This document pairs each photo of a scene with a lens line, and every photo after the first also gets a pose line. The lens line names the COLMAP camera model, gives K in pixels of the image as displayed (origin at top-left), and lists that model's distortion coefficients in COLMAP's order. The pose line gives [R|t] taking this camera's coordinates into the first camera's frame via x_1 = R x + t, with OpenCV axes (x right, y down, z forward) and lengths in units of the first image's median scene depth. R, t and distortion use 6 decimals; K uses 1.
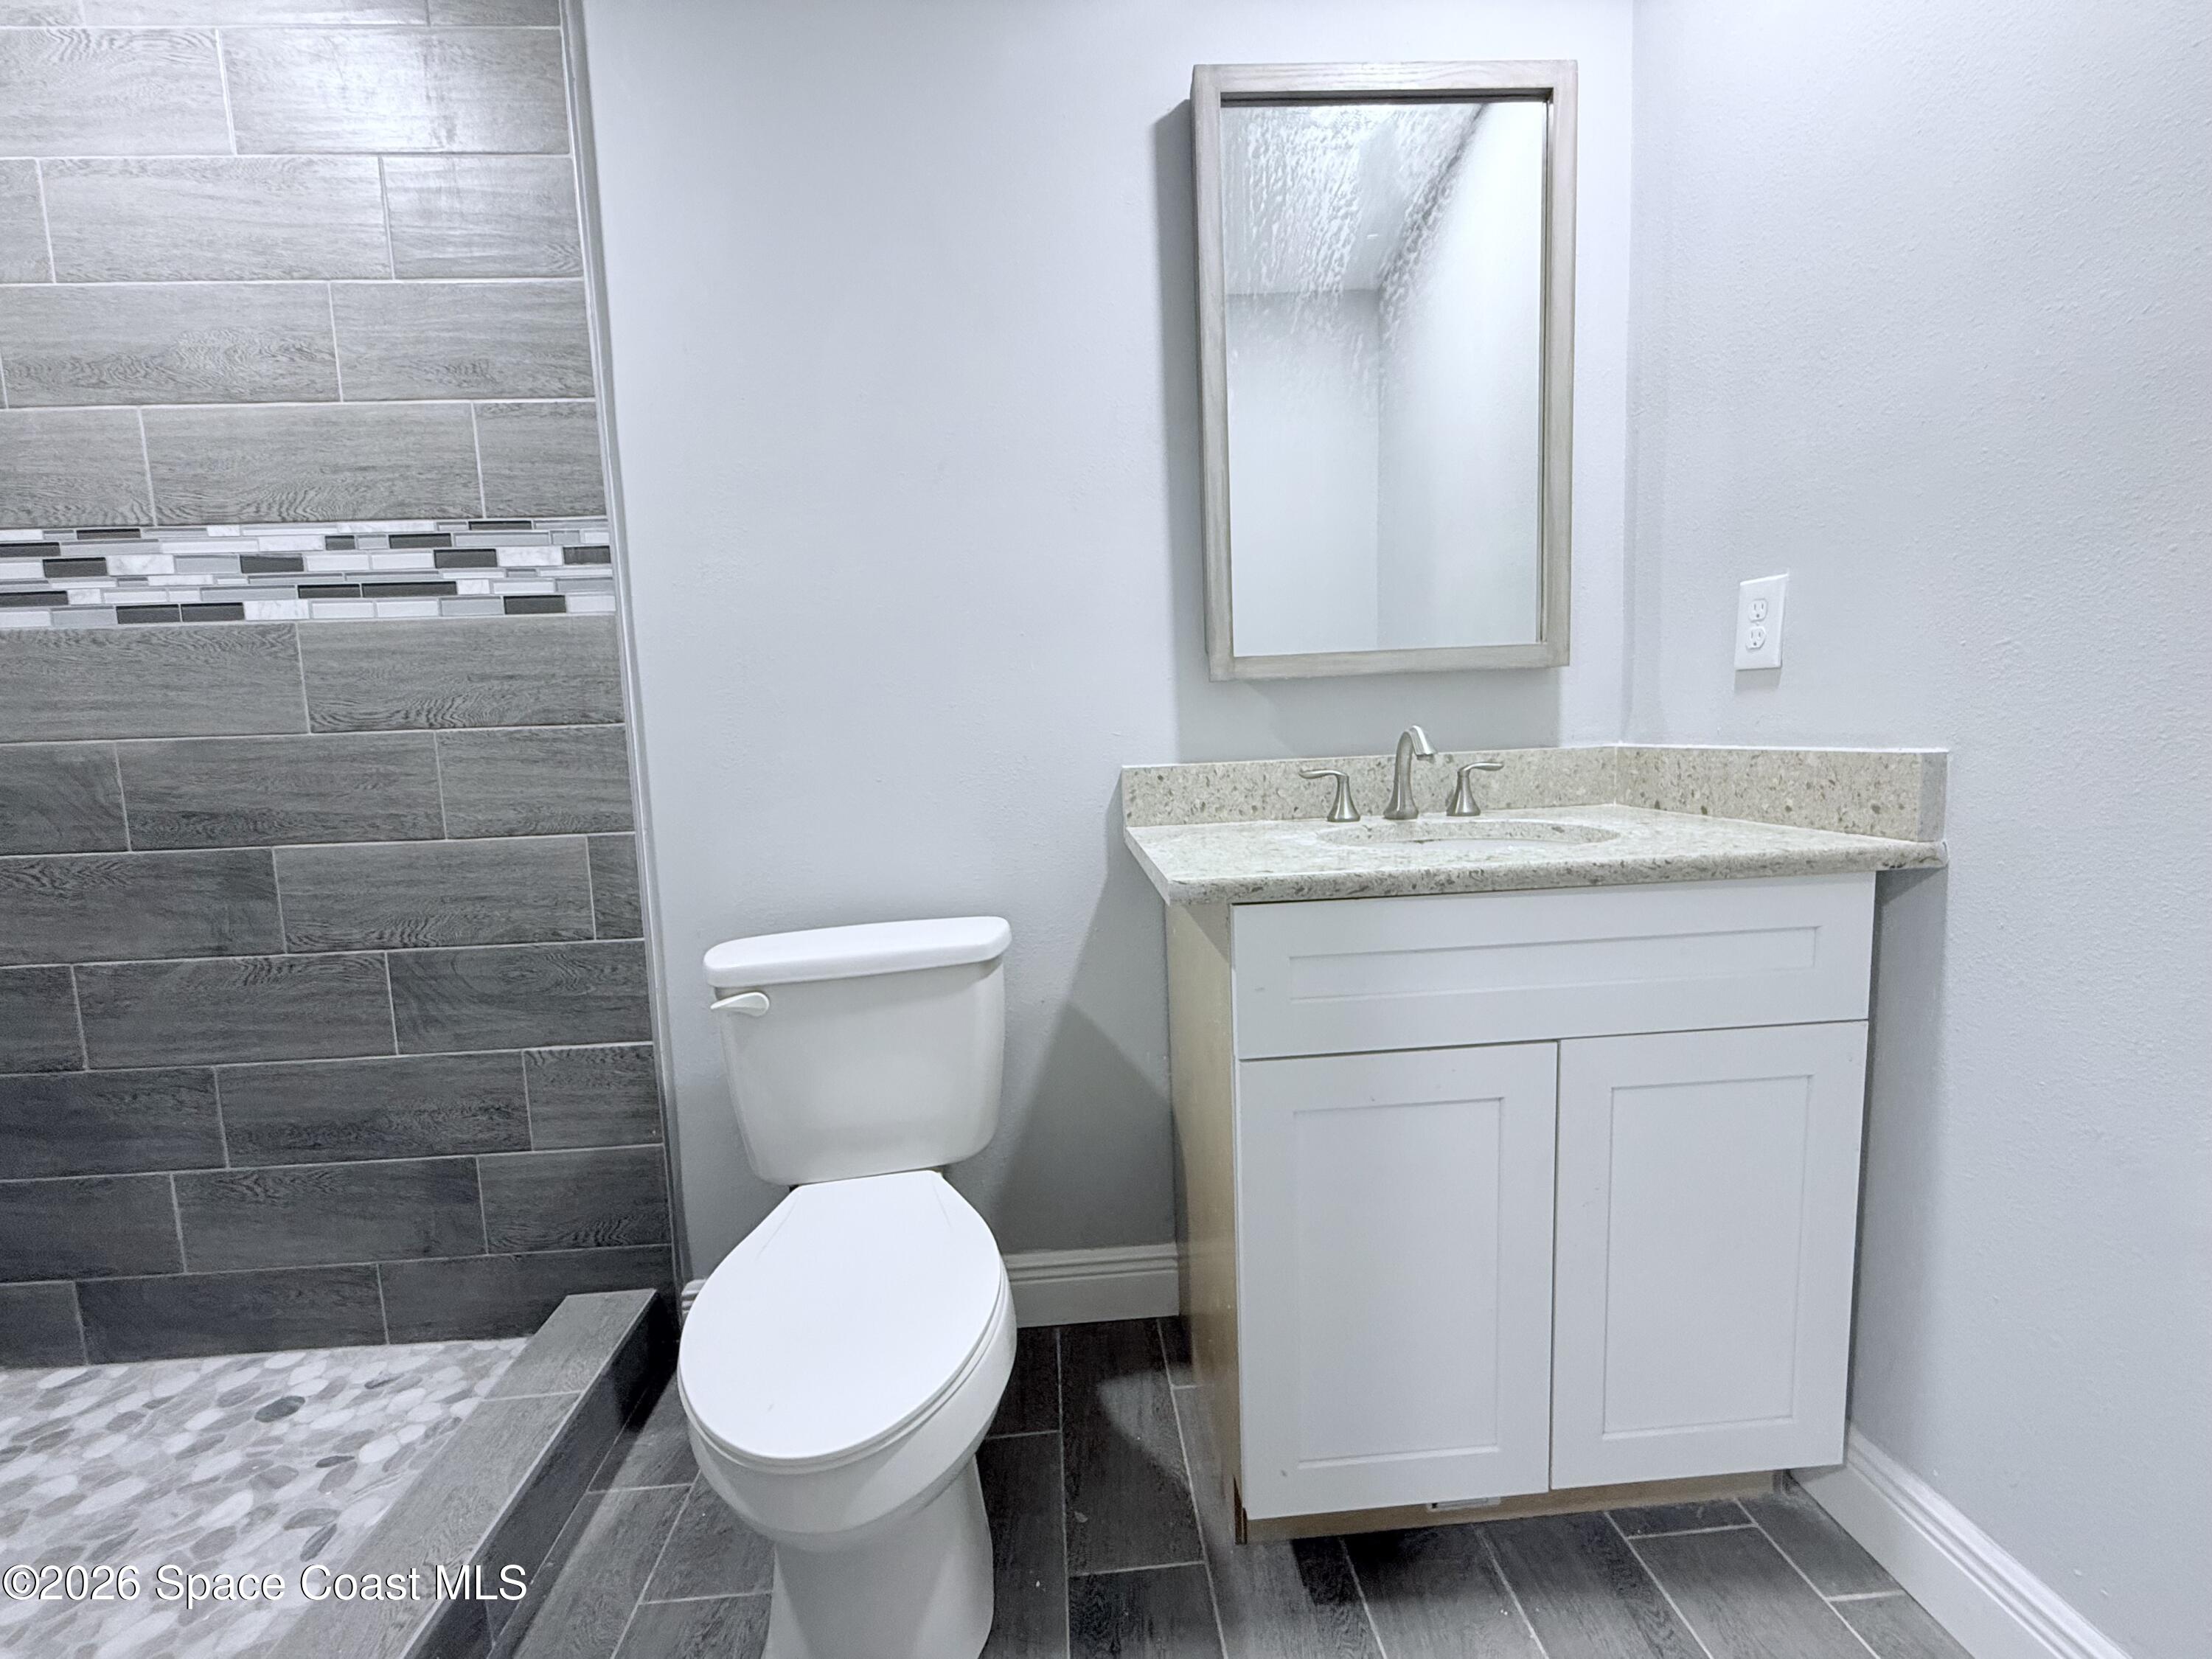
lens RADIAL K [[883.5, 0, 1101.1], [0, 883.5, 832.4], [0, 0, 1]] dist [-0.000761, 0.000317]
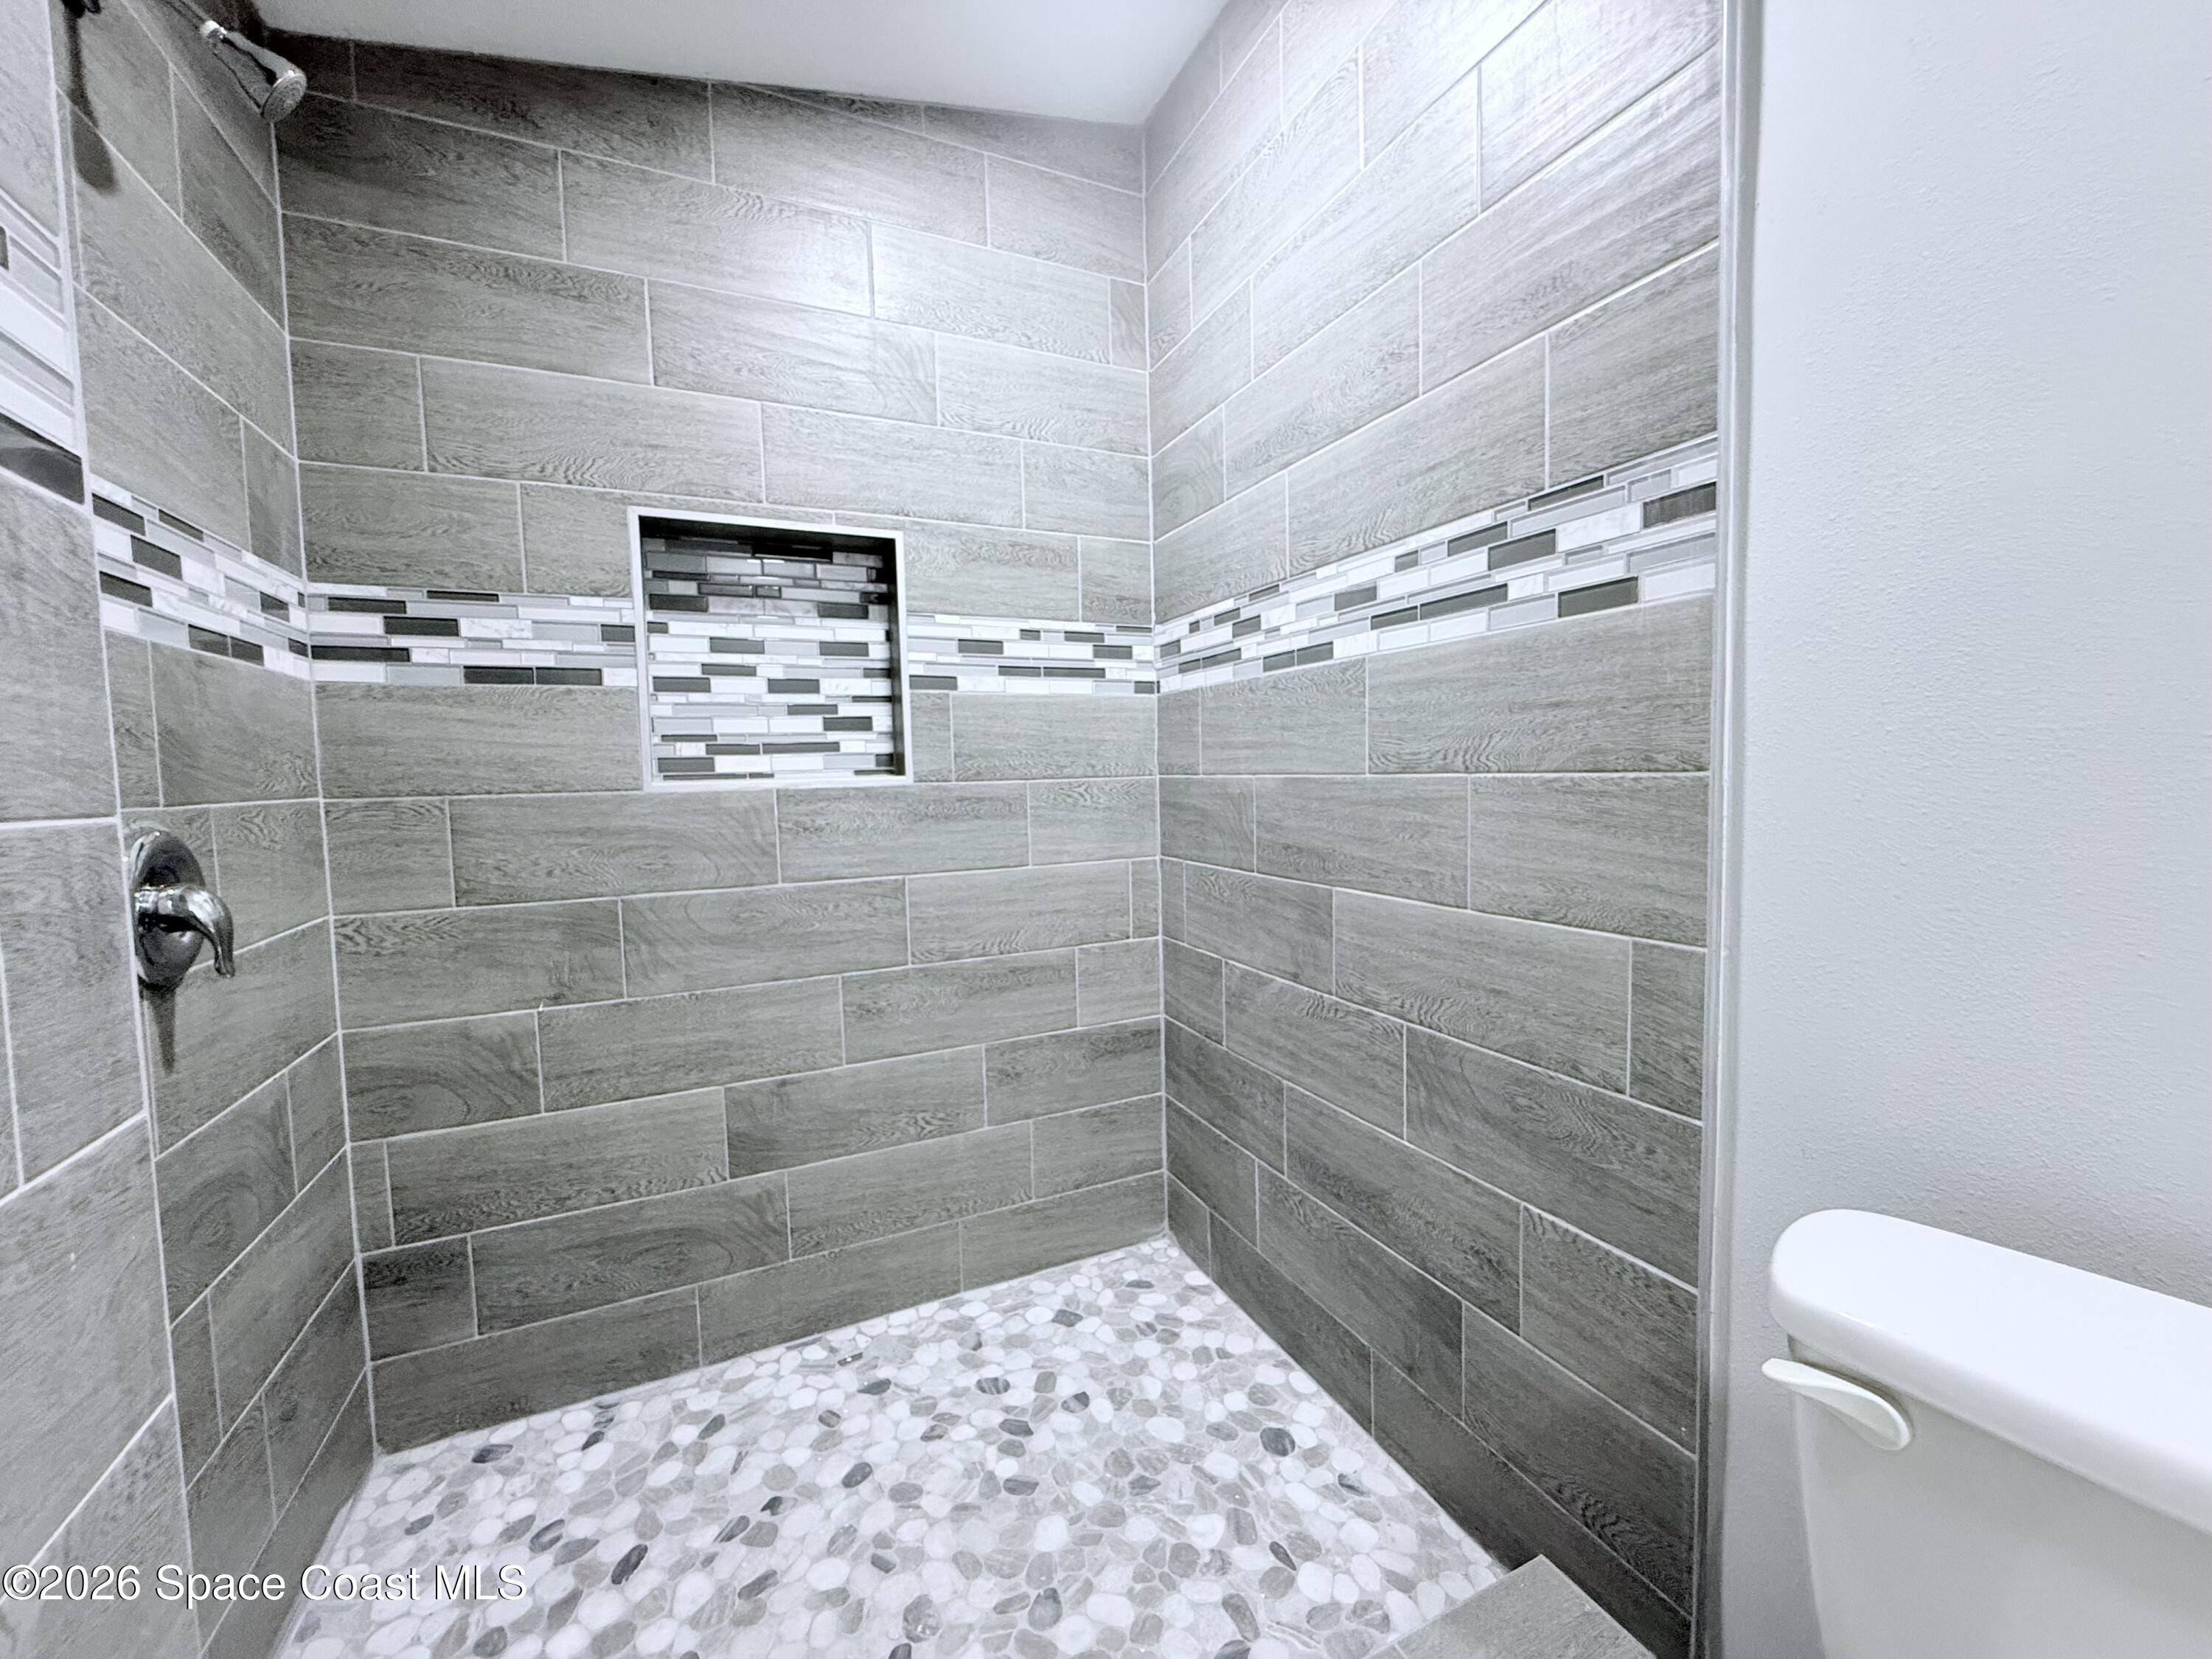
lens RADIAL K [[883.5, 0, 1105.6], [0, 883.5, 826.5], [0, 0, 1]] dist [-0.000761, 0.000317]
pose [[0.364878, 0.085628, -0.927109, -0.126011], [-0.090867, 0.994283, 0.056070, -0.083876], [0.926610, 0.063785, 0.370573, 0.398943]]
